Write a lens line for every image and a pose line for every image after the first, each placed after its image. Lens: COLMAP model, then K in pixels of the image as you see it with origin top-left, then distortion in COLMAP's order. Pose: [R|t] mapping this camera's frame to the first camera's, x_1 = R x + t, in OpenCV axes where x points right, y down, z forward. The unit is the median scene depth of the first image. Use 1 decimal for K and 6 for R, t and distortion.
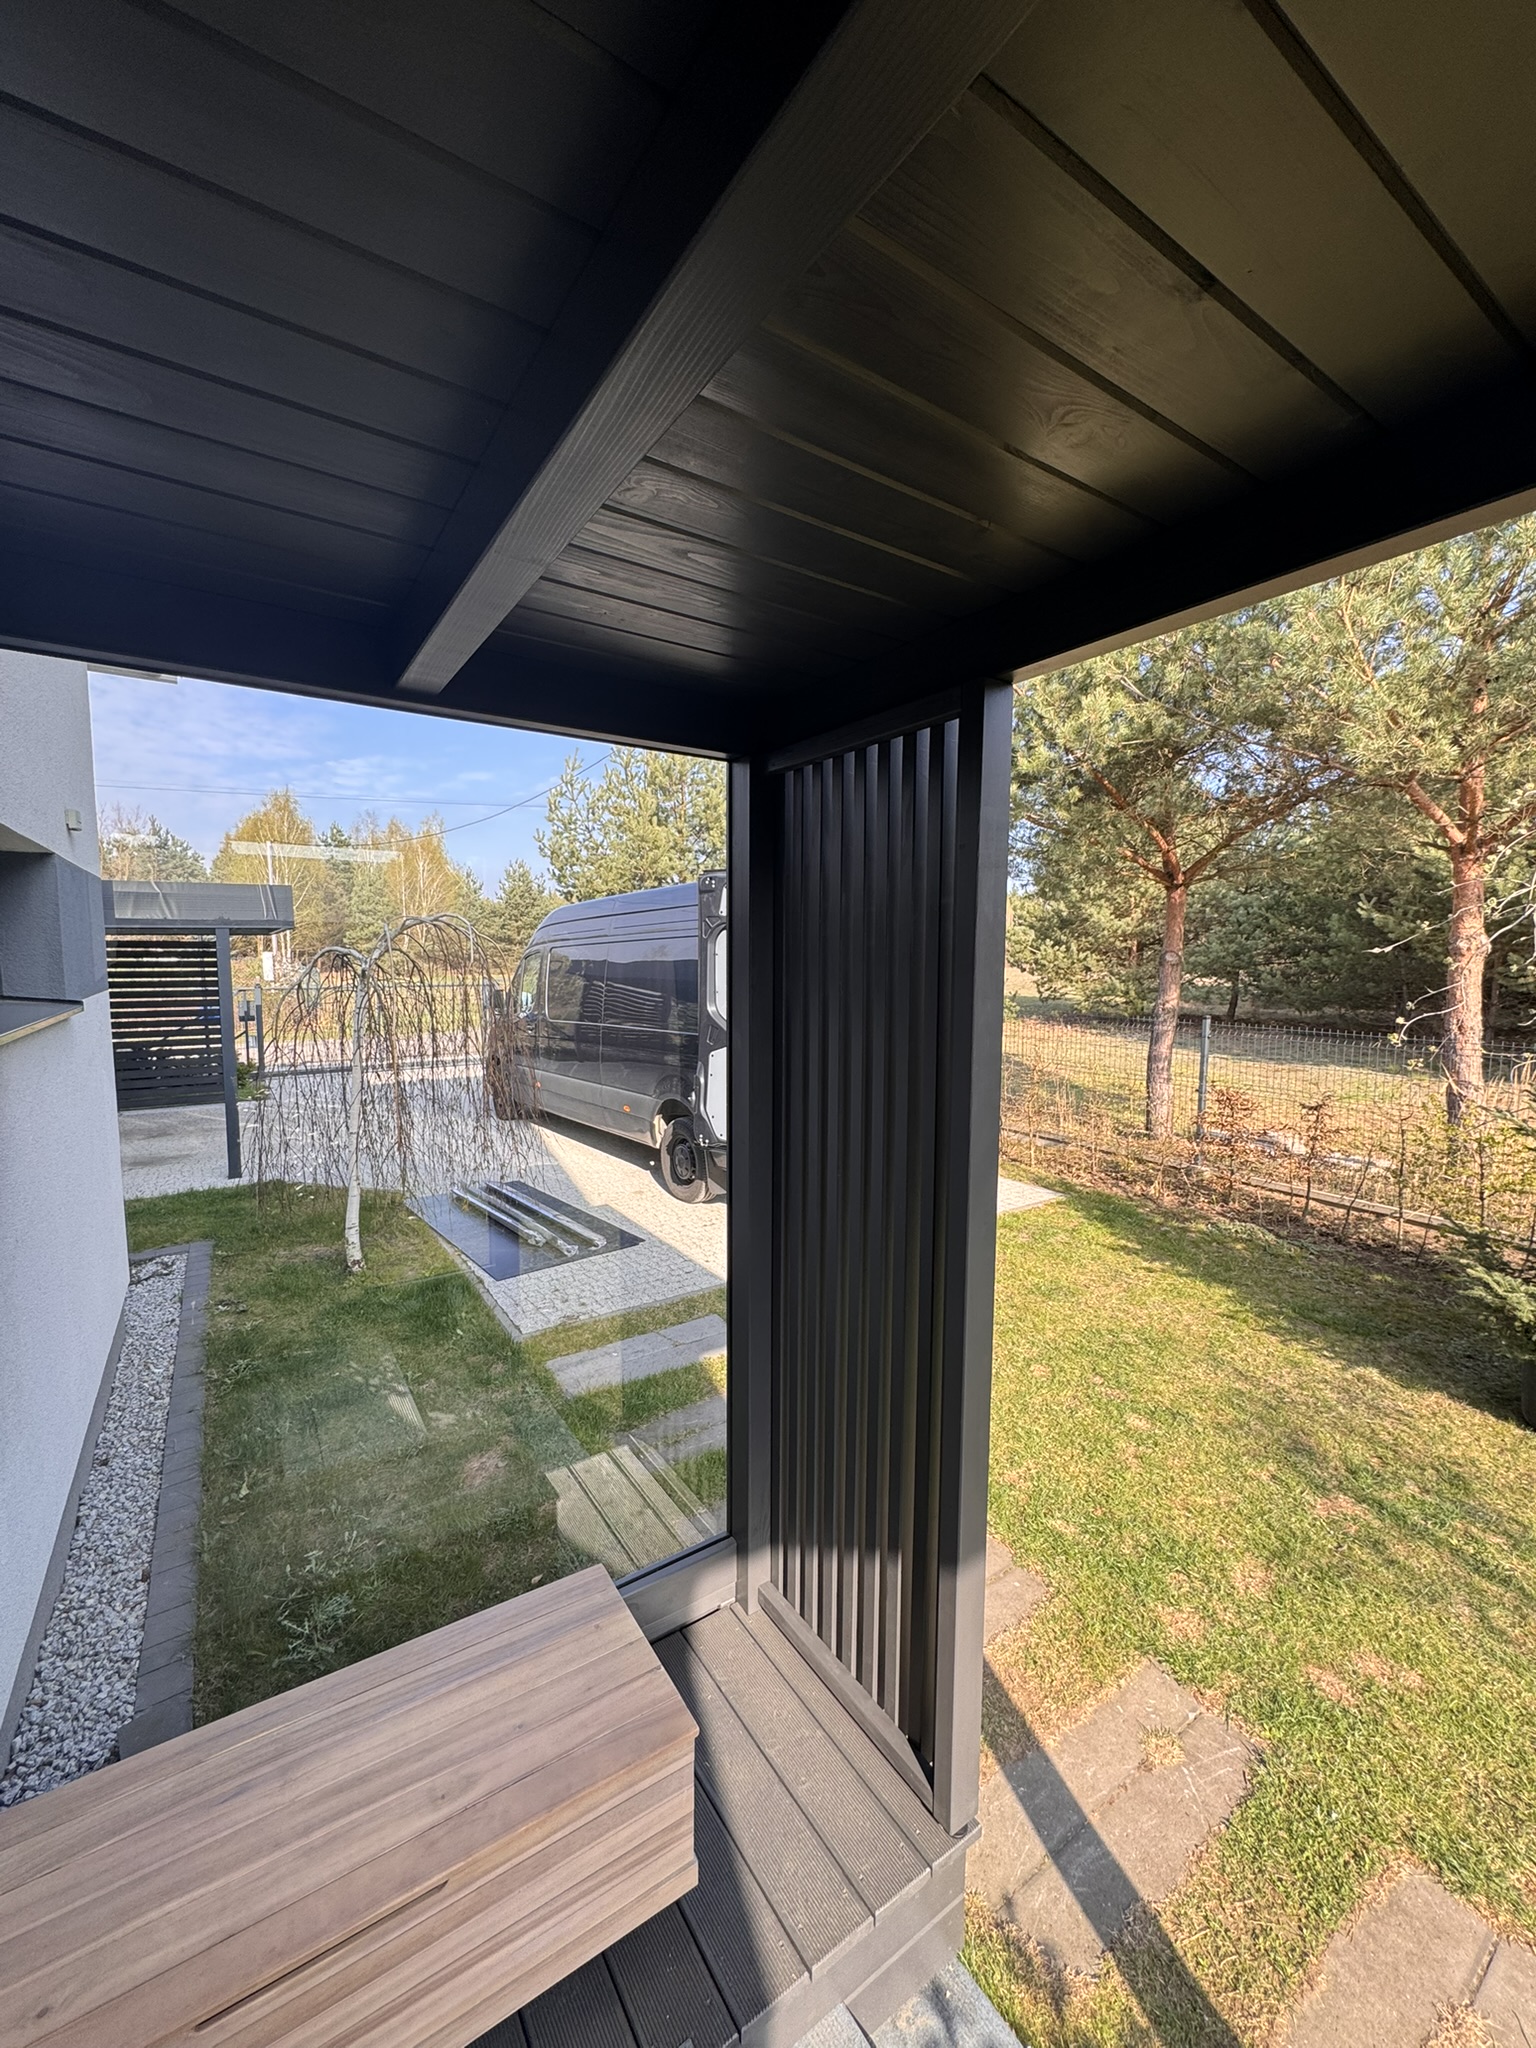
lens RADIAL K [[815.6, 0, 768.0], [0, 815.6, 1024.0], [0, 0, 1]] dist [-0.001227, 0.001114]
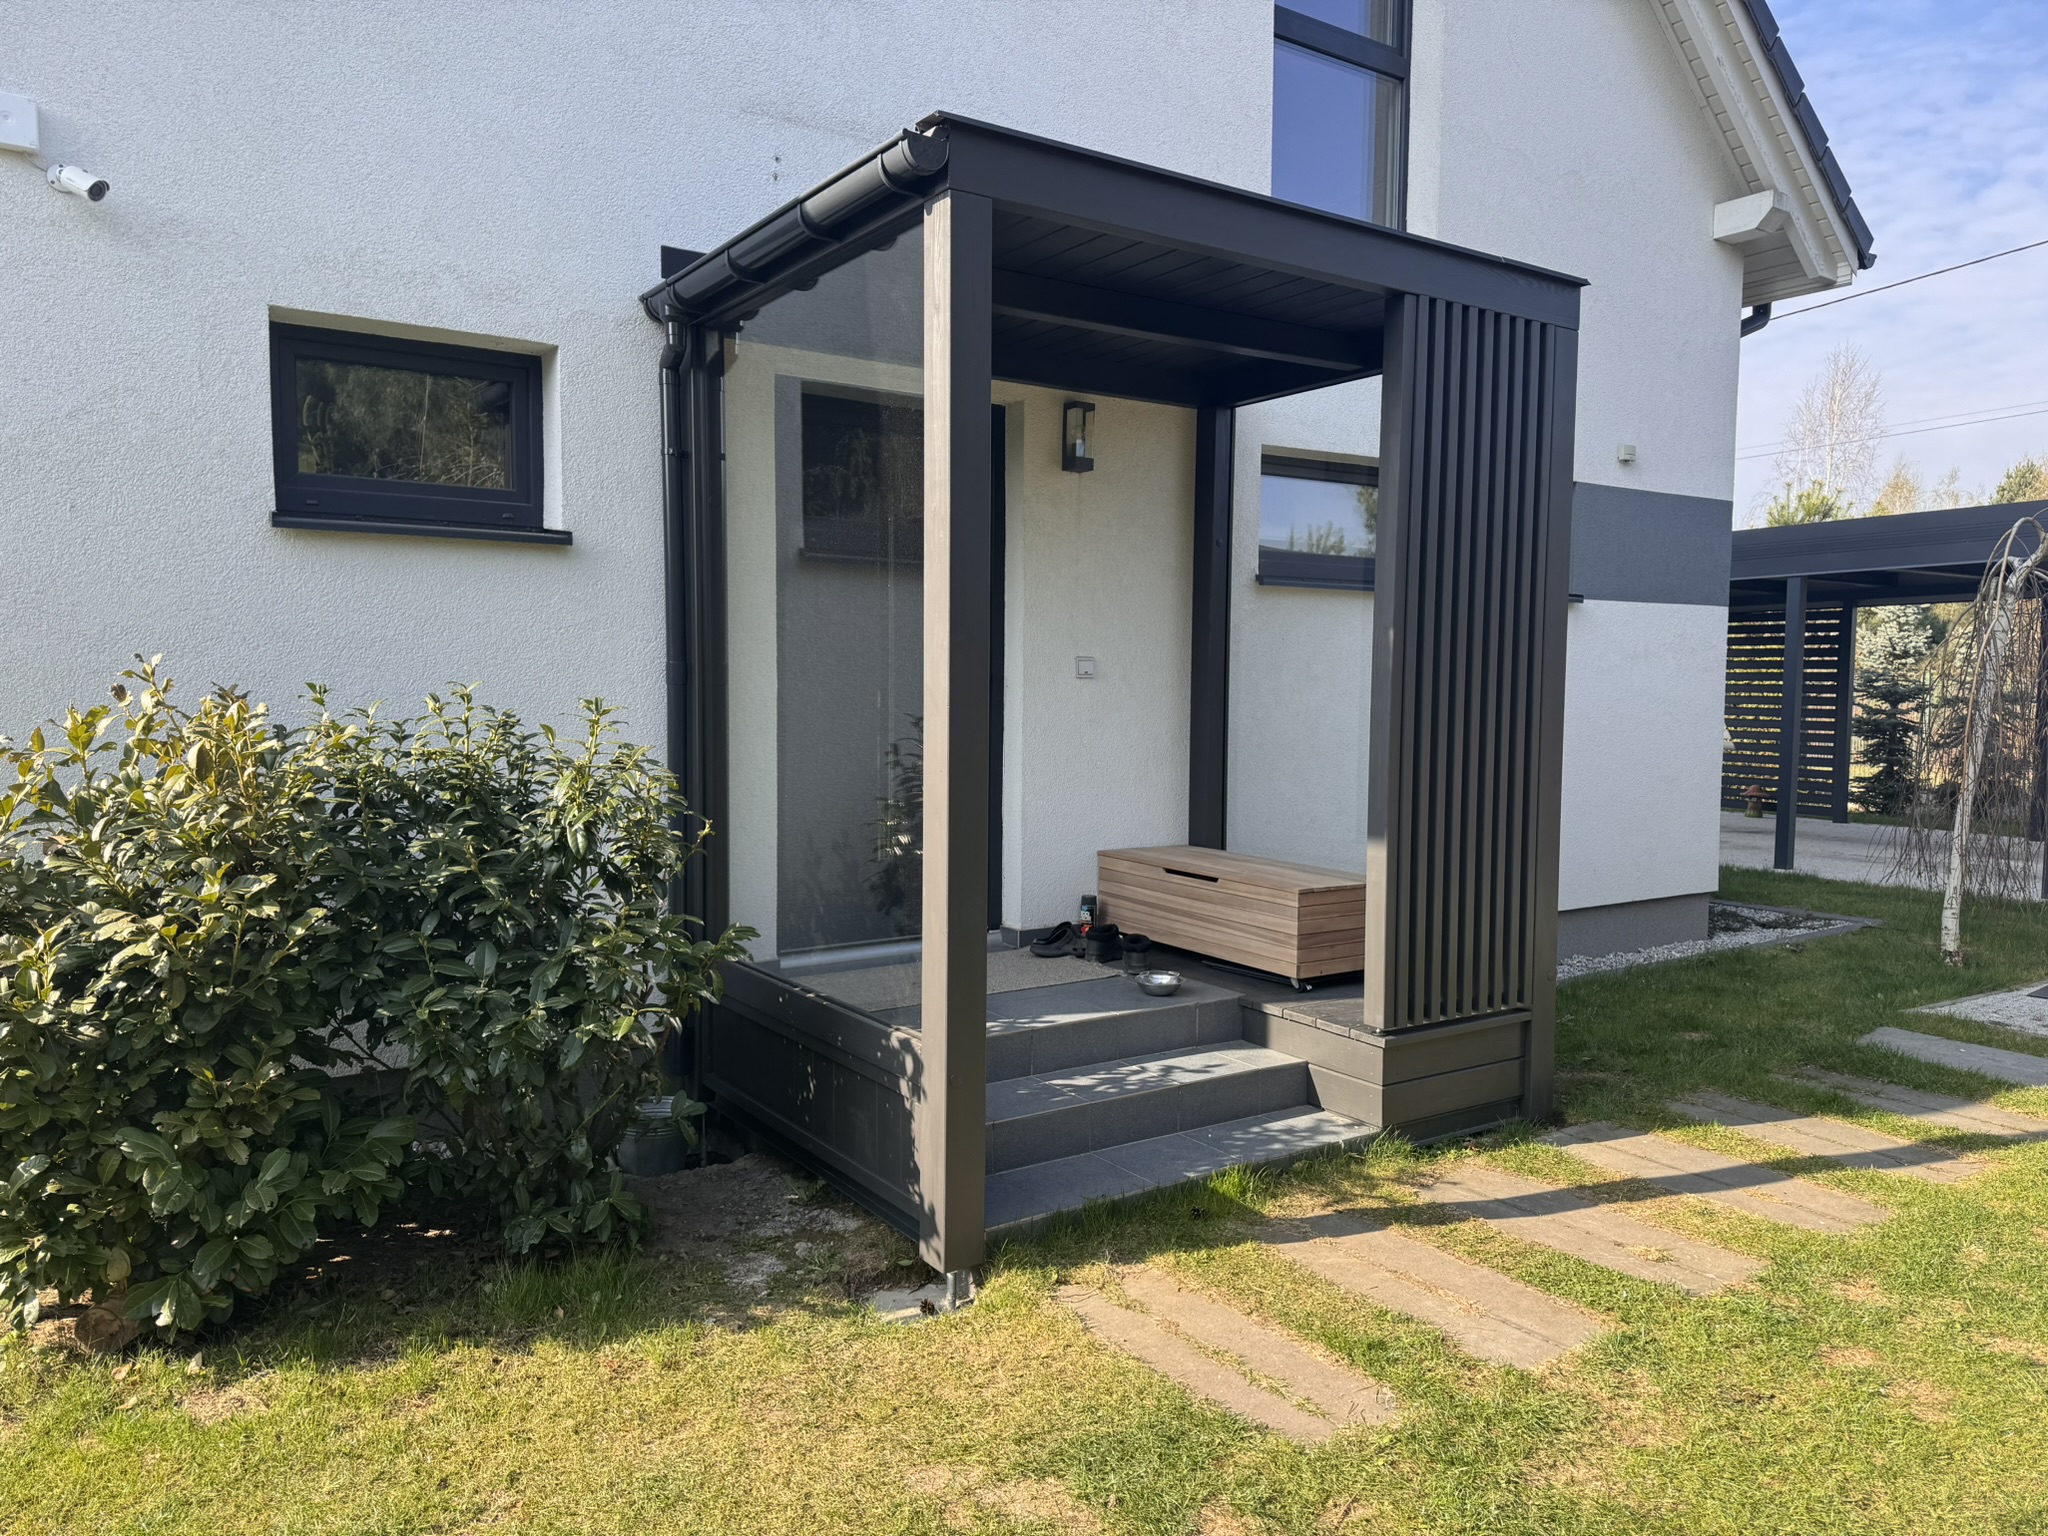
lens RADIAL K [[1446.3, 0, 1024.0], [0, 1446.3, 768.0], [0, 0, 1]] dist [0.047179, -0.053163]
pose [[0.010500, 0.050310, -0.998678, 2.331549], [-0.112114, 0.992495, 0.048820, 0.357327], [0.993640, 0.111453, 0.016062, 0.206357]]
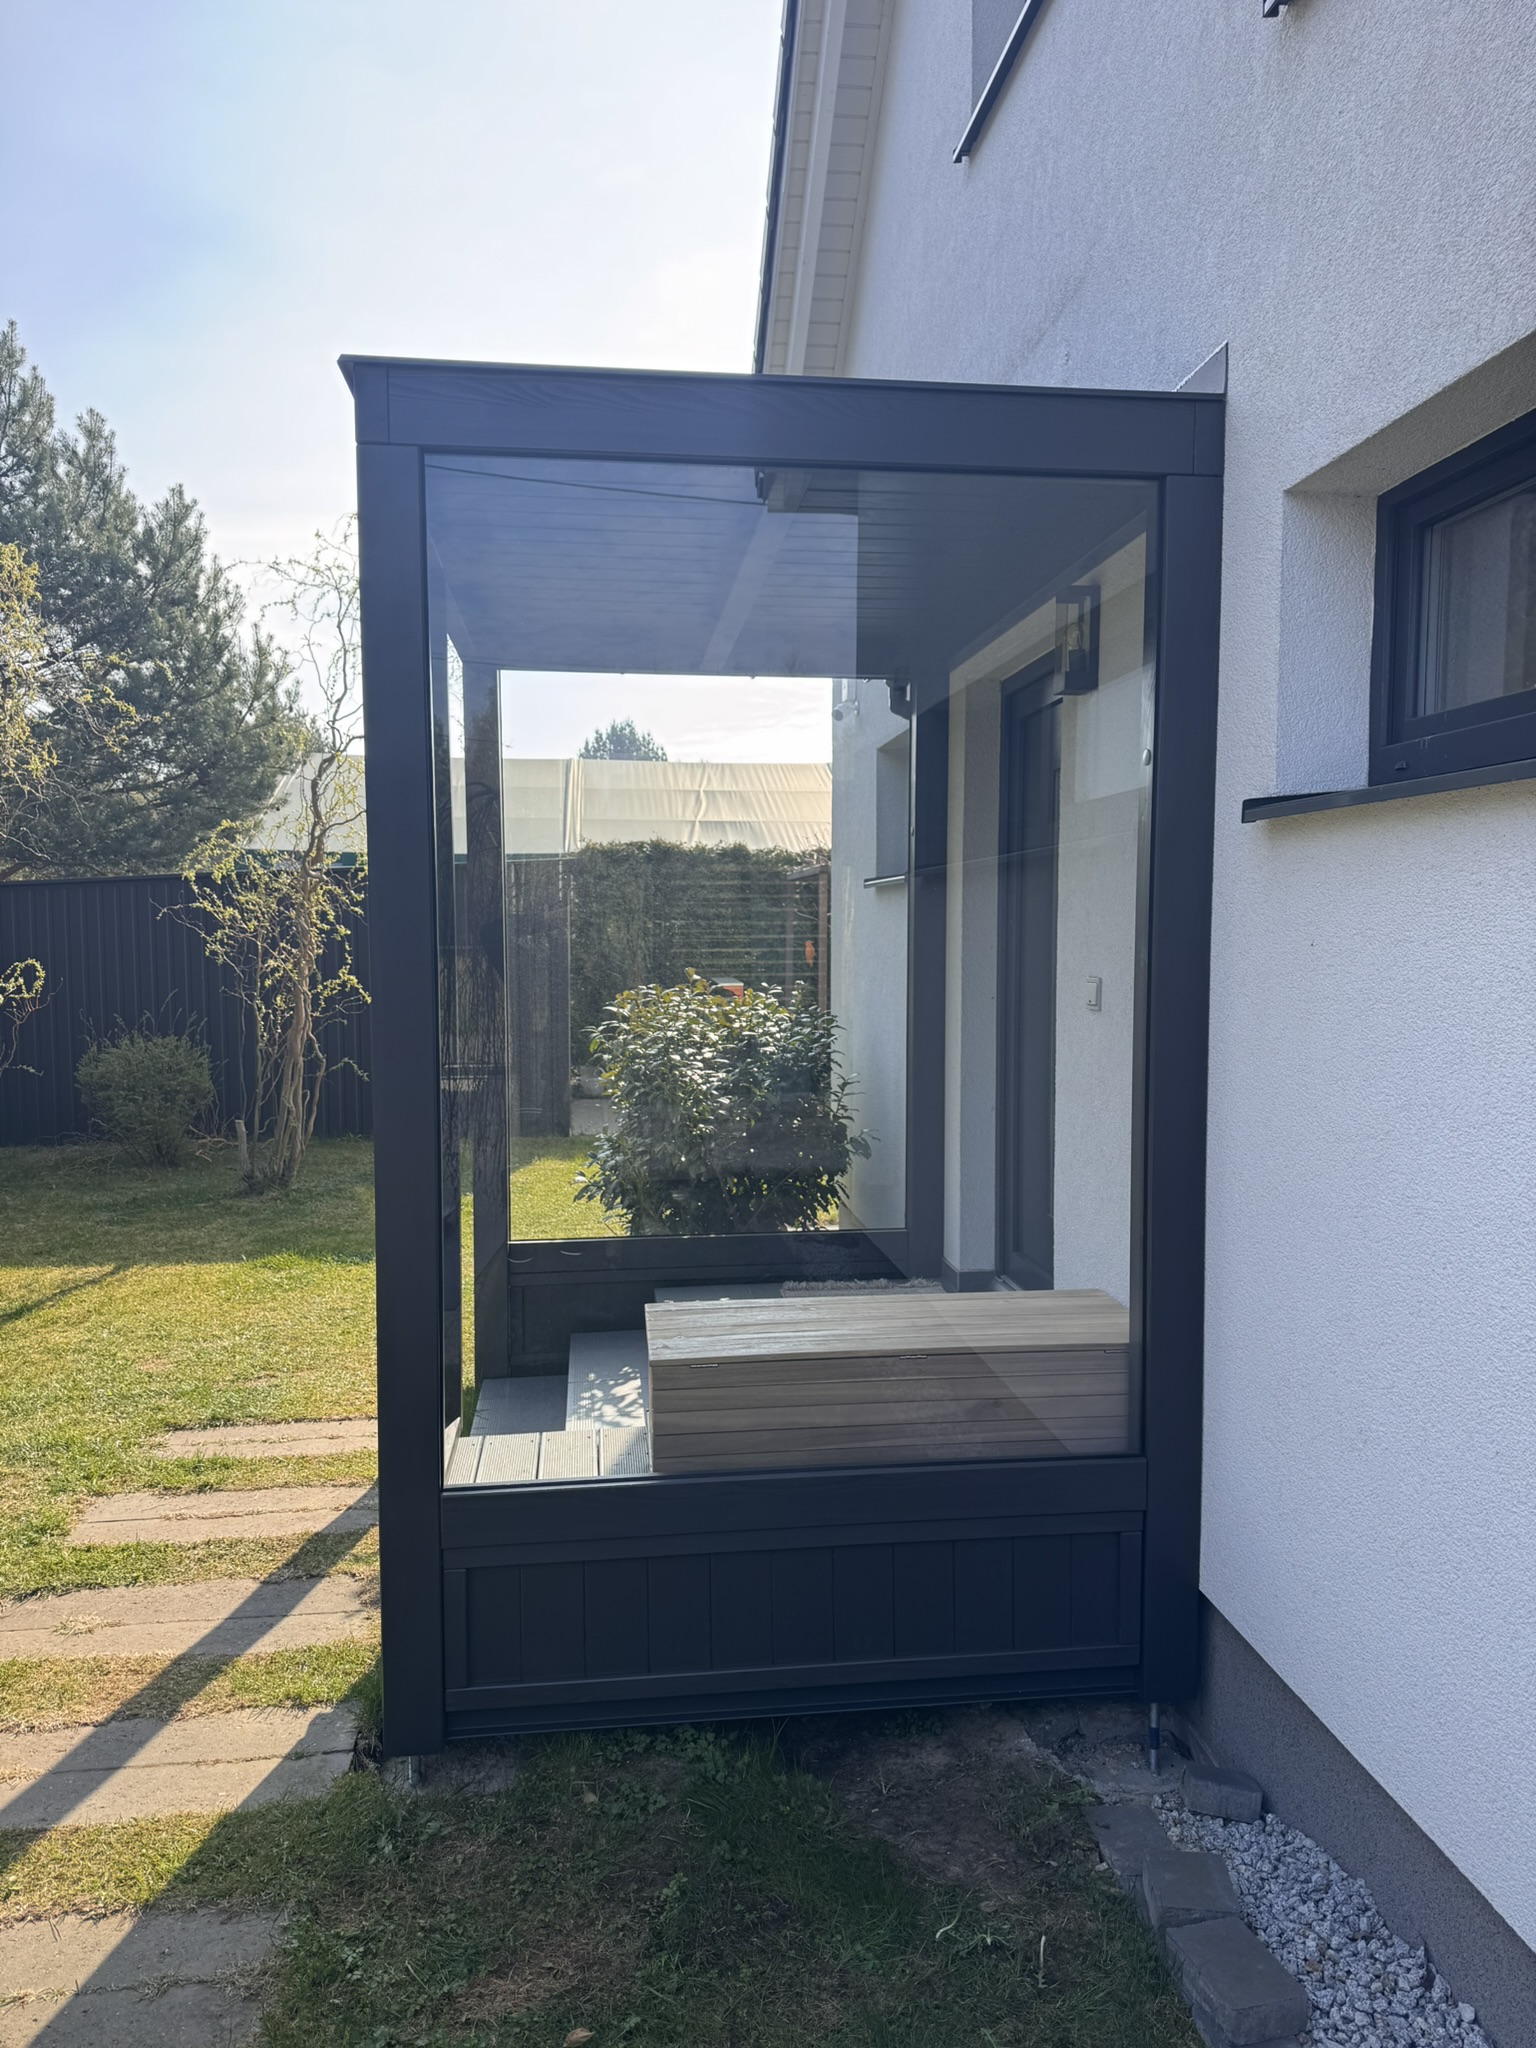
lens RADIAL K [[1446.3, 0, 768.0], [0, 1446.3, 1024.0], [0, 0, 1]] dist [0.047179, -0.053163]
pose [[-0.891800, -0.040906, 0.450577, -0.954476], [0.035610, 0.986469, 0.160037, 0.013780], [-0.451027, 0.158766, -0.878276, 2.135388]]
